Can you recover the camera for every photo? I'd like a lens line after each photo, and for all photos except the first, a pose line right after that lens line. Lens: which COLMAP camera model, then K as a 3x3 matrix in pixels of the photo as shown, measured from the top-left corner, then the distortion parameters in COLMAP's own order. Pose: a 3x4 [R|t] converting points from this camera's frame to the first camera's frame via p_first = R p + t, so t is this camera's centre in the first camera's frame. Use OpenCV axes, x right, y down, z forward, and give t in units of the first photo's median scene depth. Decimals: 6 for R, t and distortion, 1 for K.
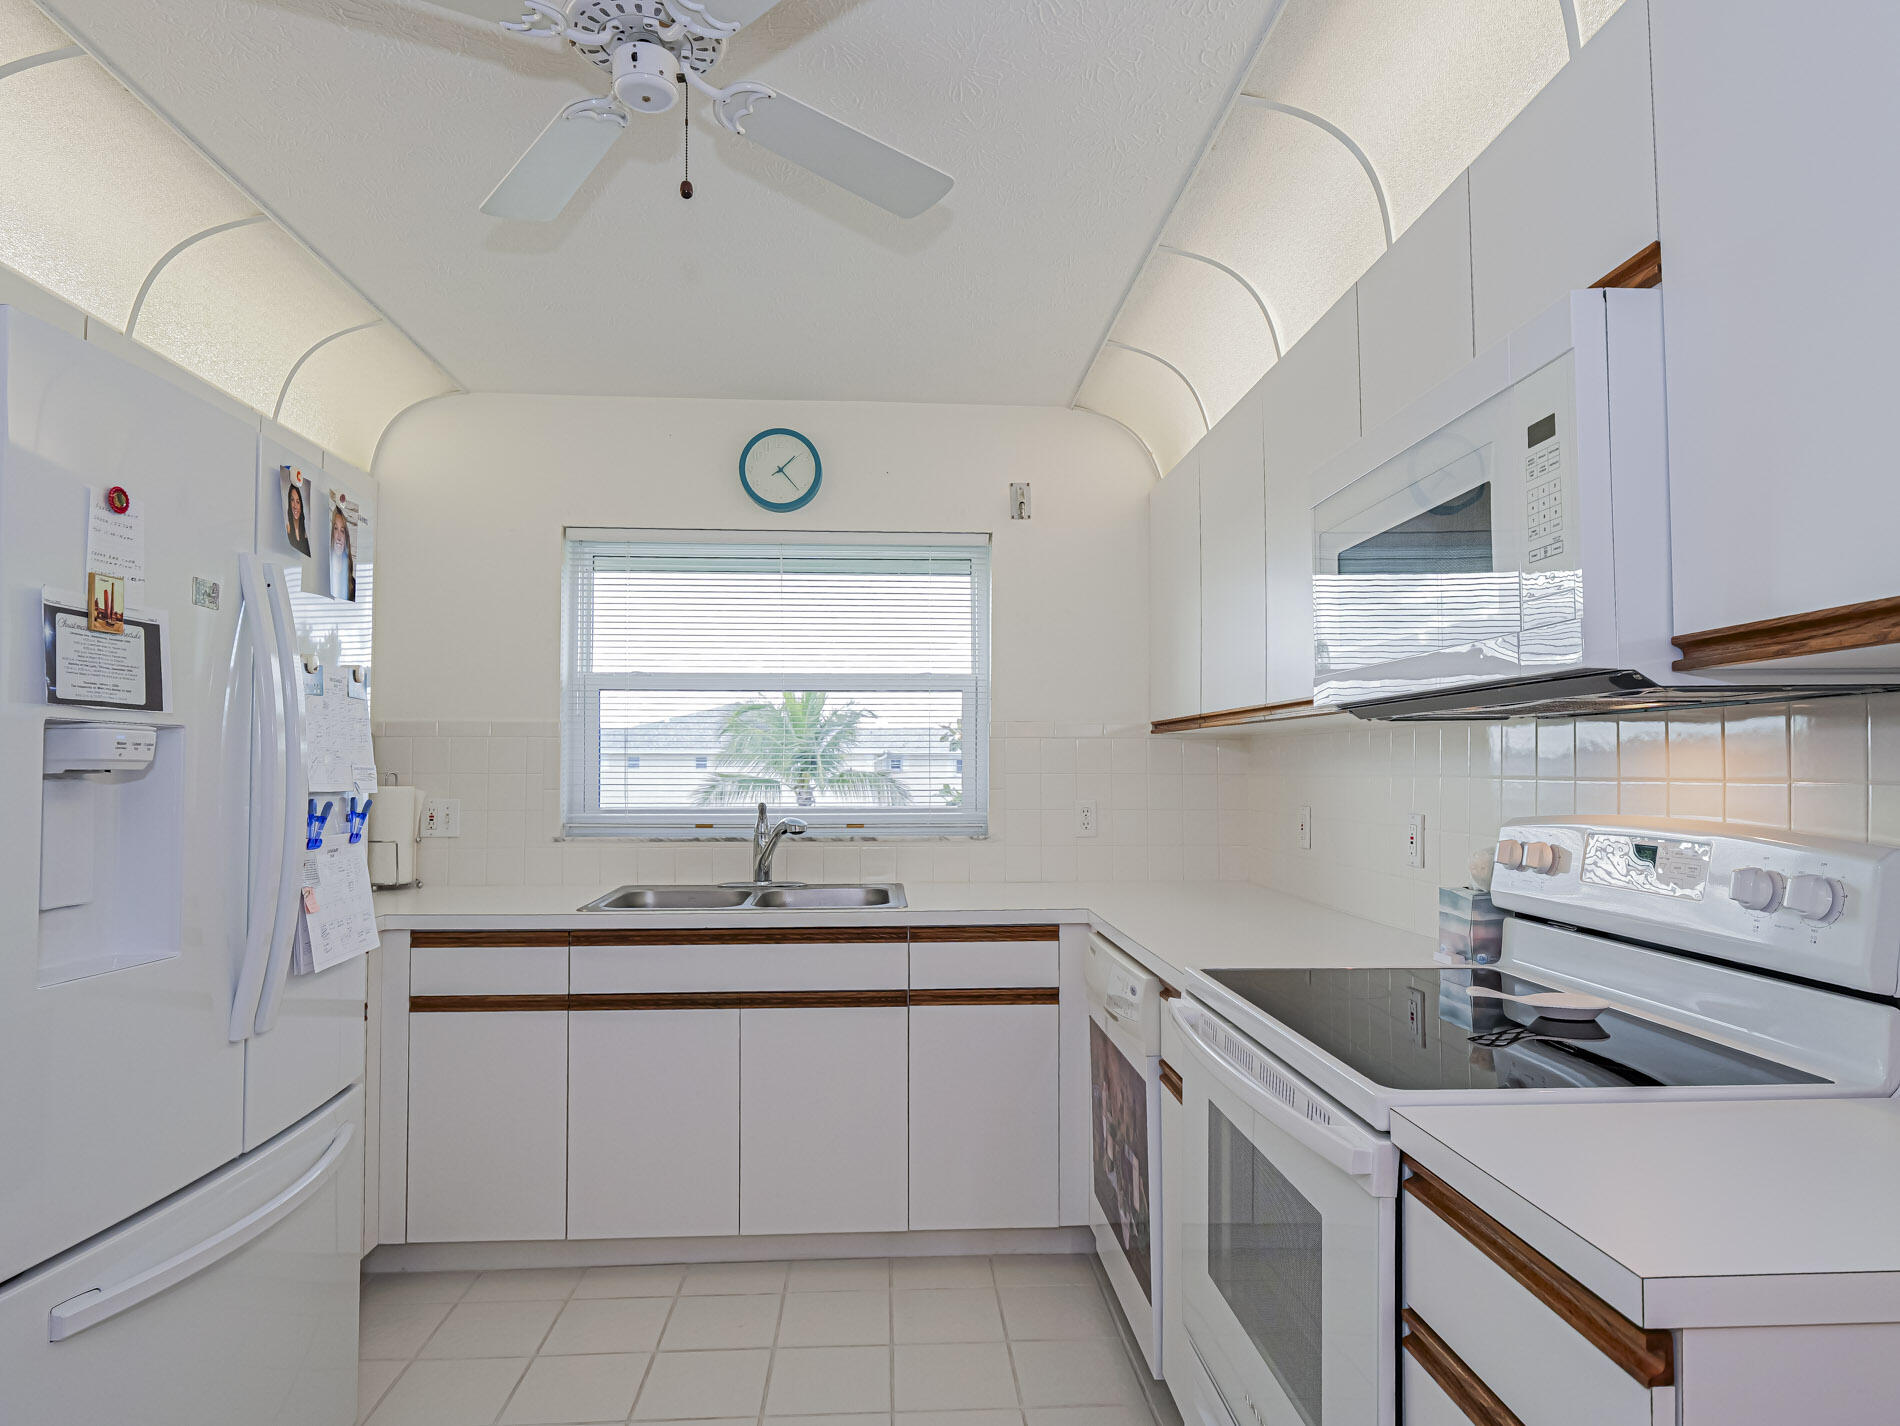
lens RADIAL K [[1110.4, 0, 958.7], [0, 1110.4, 725.1], [0, 0, 1]] dist [-0.000245, -0.000543]
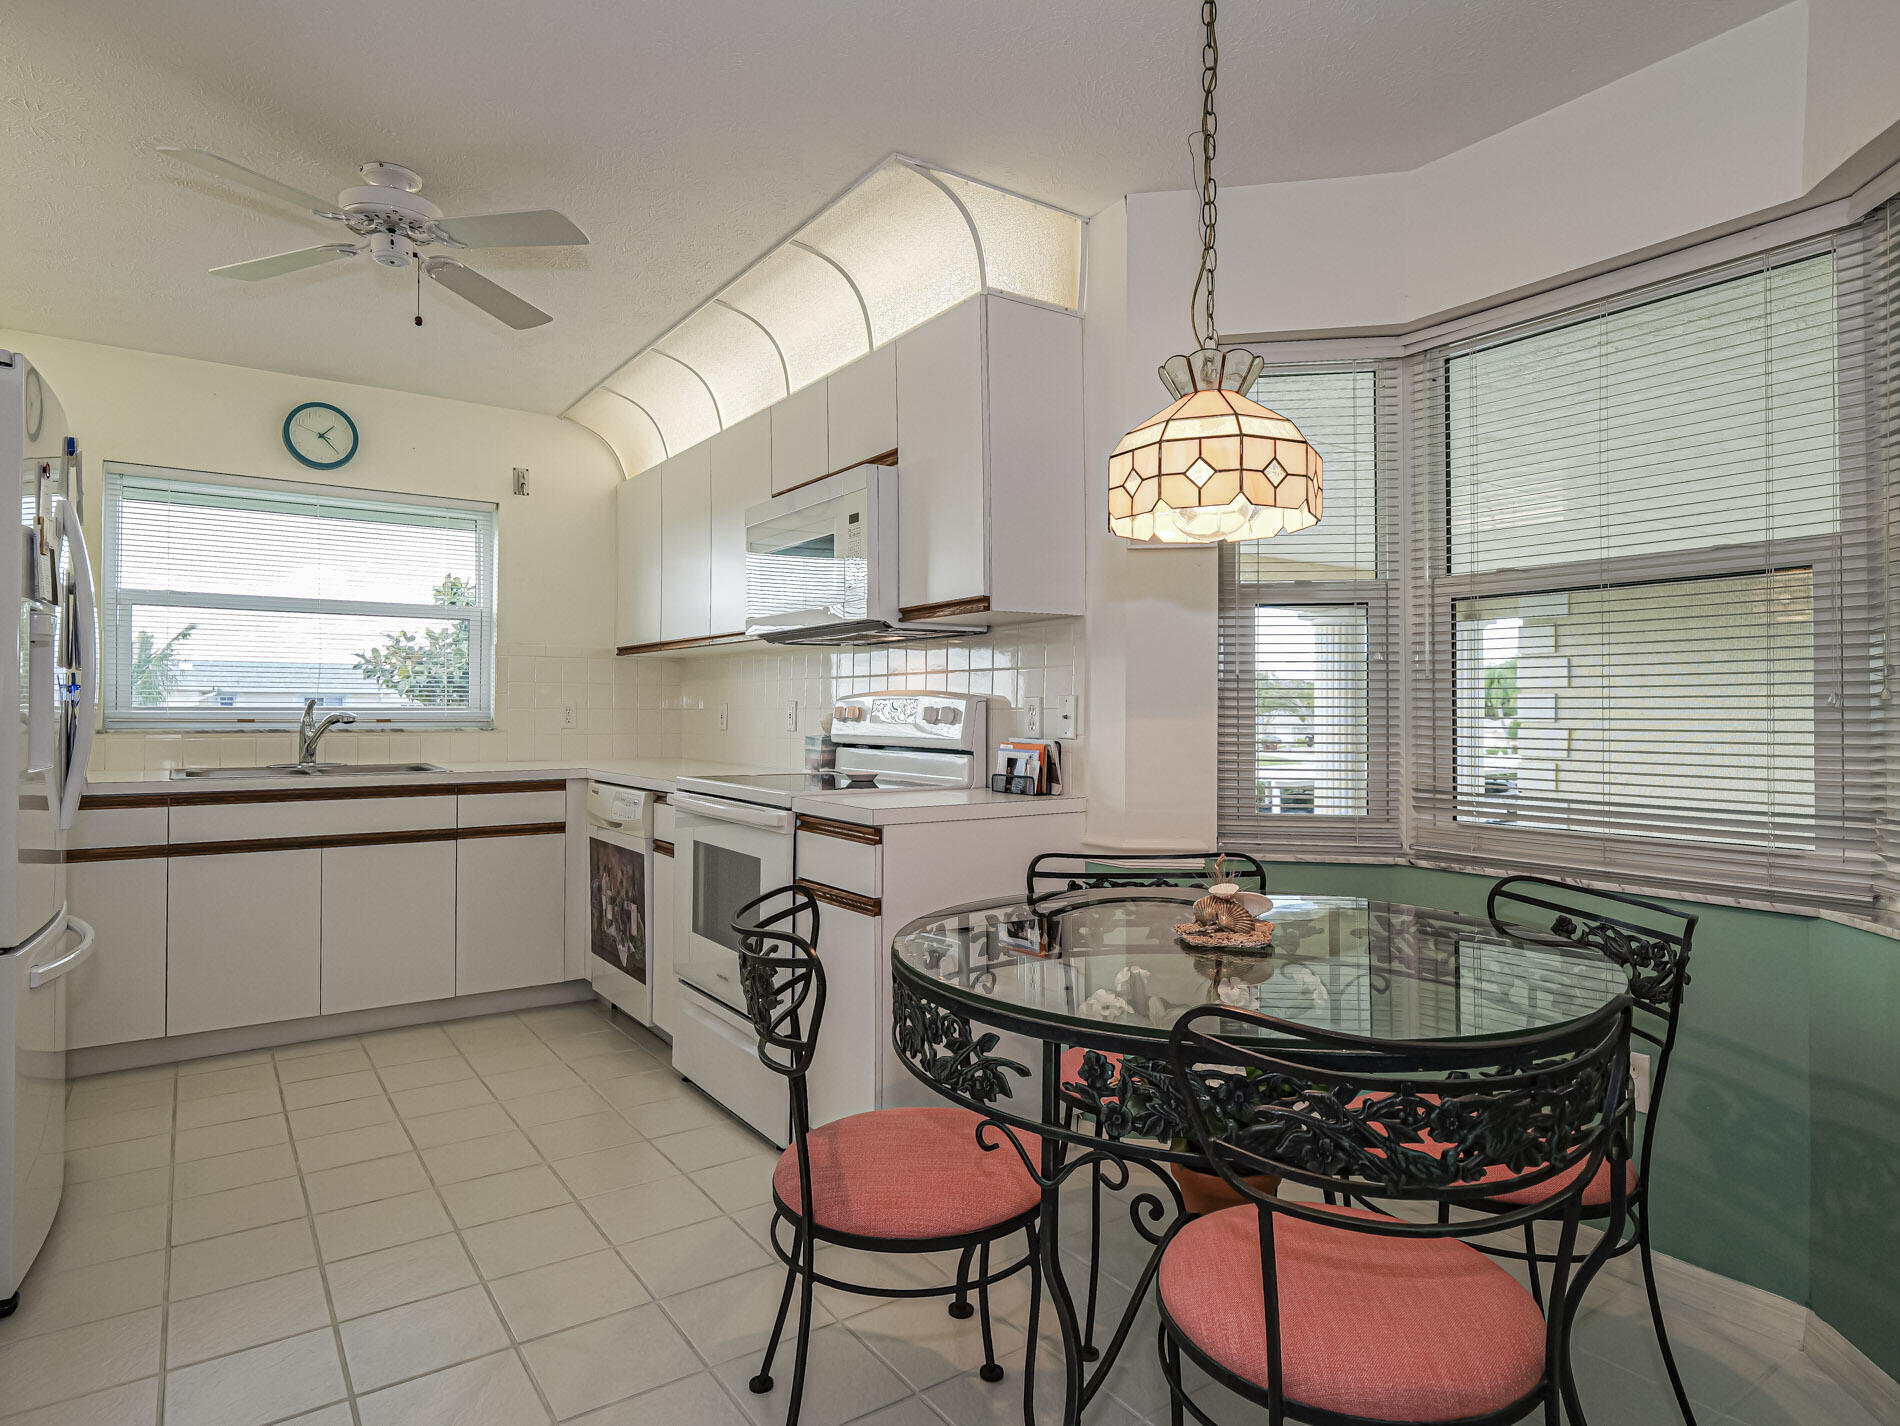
lens RADIAL K [[1110.4, 0, 958.7], [0, 1110.4, 725.1], [0, 0, 1]] dist [-0.000245, -0.000543]
pose [[0.846109, -0.003464, 0.532999, -0.285526], [-0.021320, 0.998959, 0.040337, 0.039337], [-0.532583, -0.045493, 0.845154, -0.592430]]
